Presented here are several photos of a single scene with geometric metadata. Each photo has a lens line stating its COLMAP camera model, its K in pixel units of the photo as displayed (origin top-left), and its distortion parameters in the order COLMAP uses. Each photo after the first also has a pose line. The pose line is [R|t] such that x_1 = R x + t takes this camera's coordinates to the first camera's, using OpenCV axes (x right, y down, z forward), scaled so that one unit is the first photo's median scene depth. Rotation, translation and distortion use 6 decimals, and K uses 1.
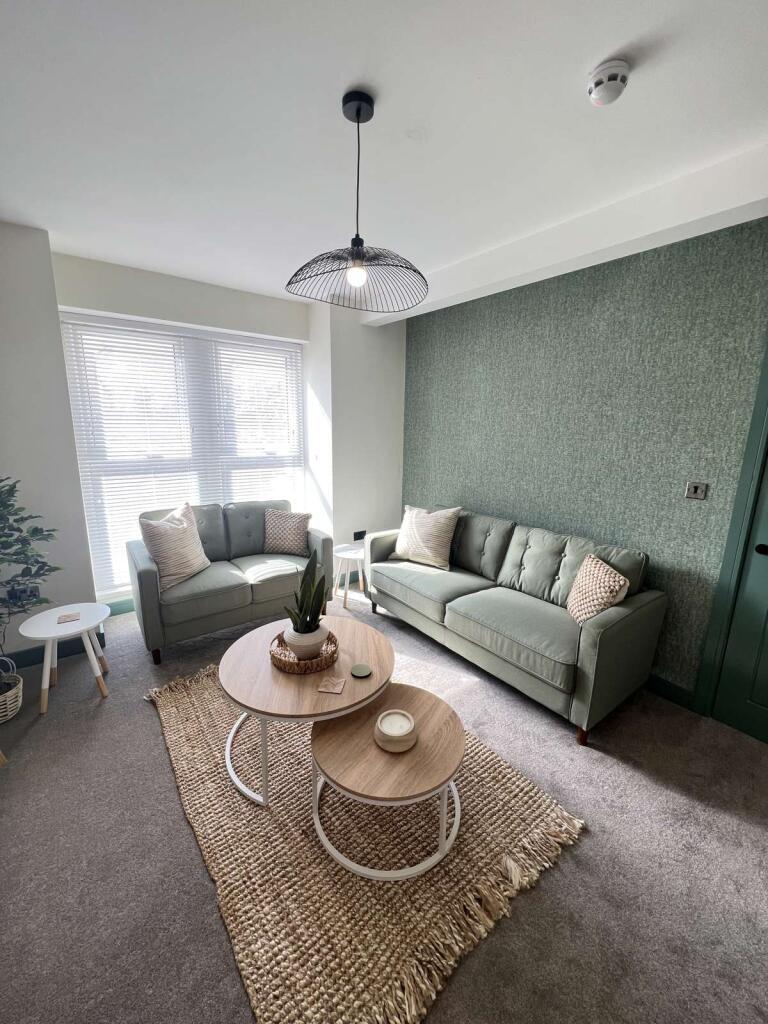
lens RADIAL K [[410.2, 0, 385.8], [0, 410.2, 510.0], [0, 0, 1]] dist [-0.001105, 0.000204]
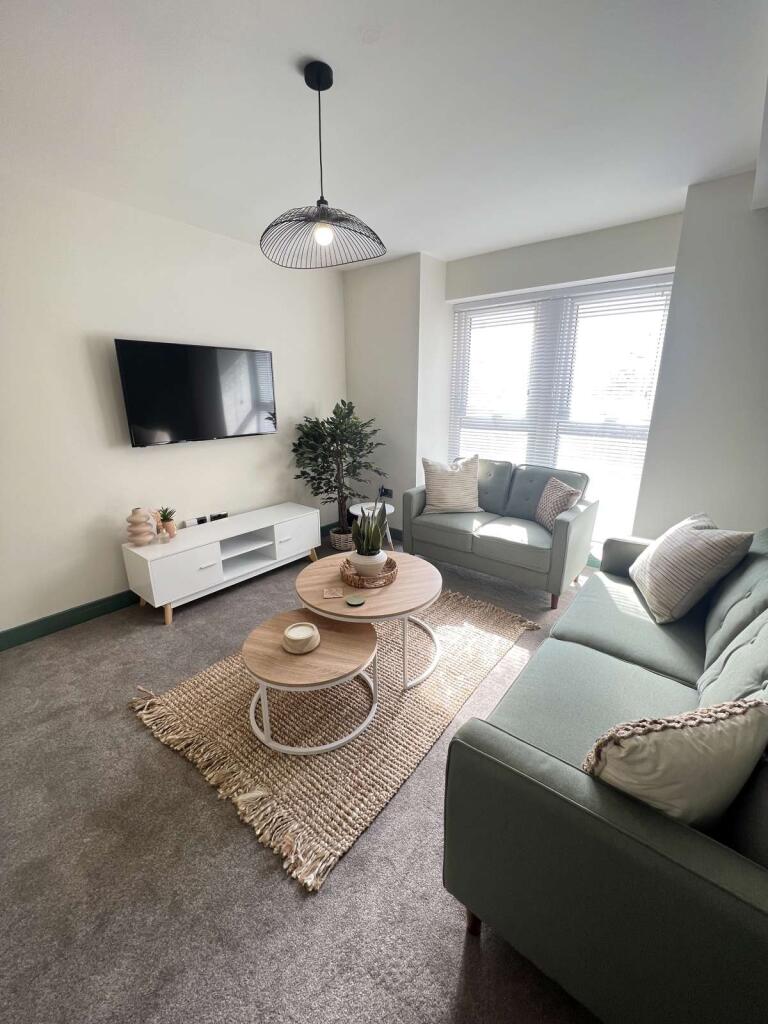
lens RADIAL K [[411.9, 0, 385.5], [0, 411.9, 509.6], [0, 0, 1]] dist [-0.000673, 0.000061]
pose [[0.250497, 0.248593, -0.935656, 0.737903], [-0.199484, 0.958984, 0.201384, -0.065370], [0.947342, 0.136203, 0.289813, 0.565963]]
